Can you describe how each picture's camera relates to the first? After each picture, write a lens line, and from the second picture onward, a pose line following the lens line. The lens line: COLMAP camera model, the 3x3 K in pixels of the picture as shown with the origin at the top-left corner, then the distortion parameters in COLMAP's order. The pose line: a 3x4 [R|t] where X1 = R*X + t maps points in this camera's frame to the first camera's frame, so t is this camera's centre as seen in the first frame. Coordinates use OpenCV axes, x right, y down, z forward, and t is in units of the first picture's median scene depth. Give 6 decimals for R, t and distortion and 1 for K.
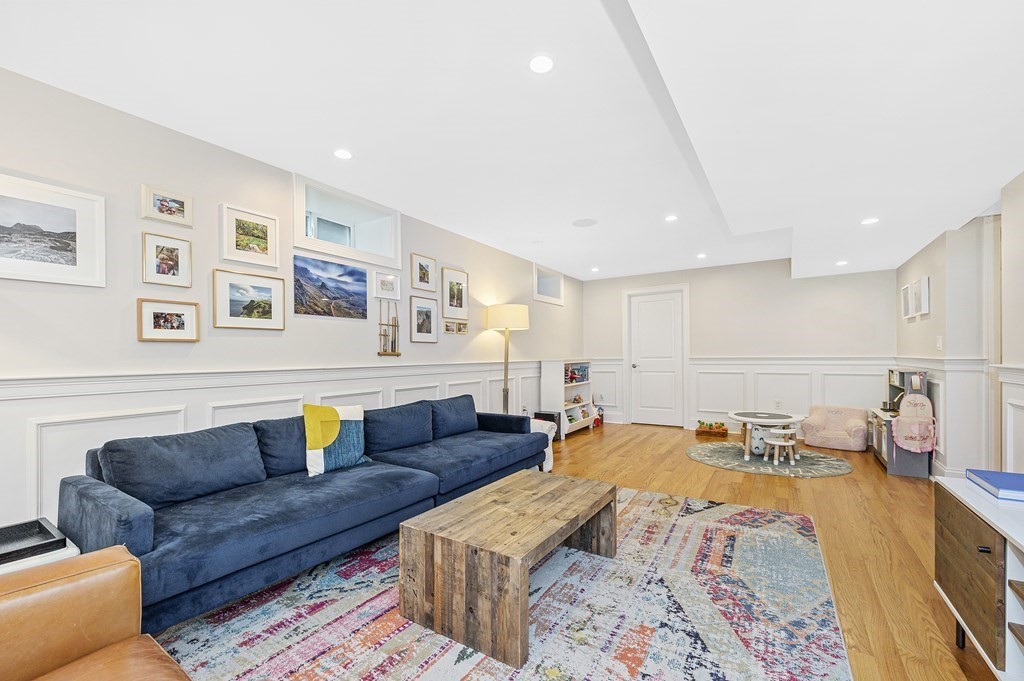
lens RADIAL K [[413.0, 0, 512.0], [0, 413.0, 340.5], [0, 0, 1]] dist [0.000204, -0.000031]
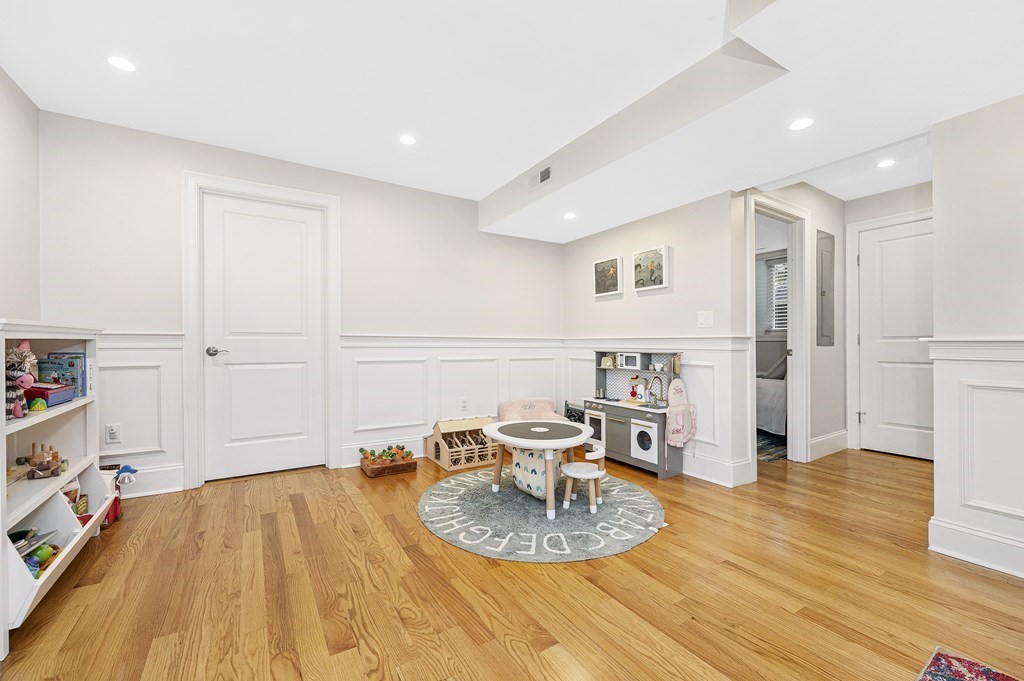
lens RADIAL K [[413.7, 0, 491.9], [0, 413.7, 340.4], [0, 0, 1]] dist [0.000186, -0.000329]
pose [[0.426833, 0.018077, 0.904150, 0.053658], [-0.042573, 0.999093, 0.000123, 0.082279], [-0.903328, -0.038544, 0.427216, 1.182518]]
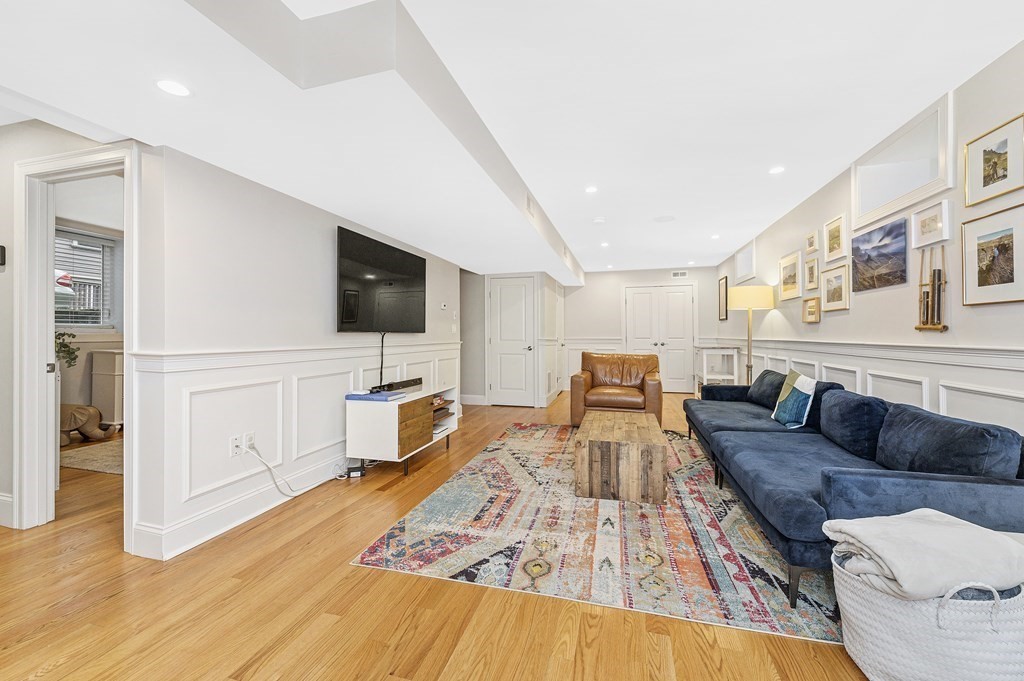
lens RADIAL K [[413.0, 0, 512.0], [0, 413.0, 340.5], [0, 0, 1]] dist [0.000204, -0.000031]
pose [[-0.952097, 0.017564, -0.305292, 0.619319], [0.025443, 0.999437, -0.021849, 0.056159], [0.304736, -0.028570, -0.952008, 1.645394]]
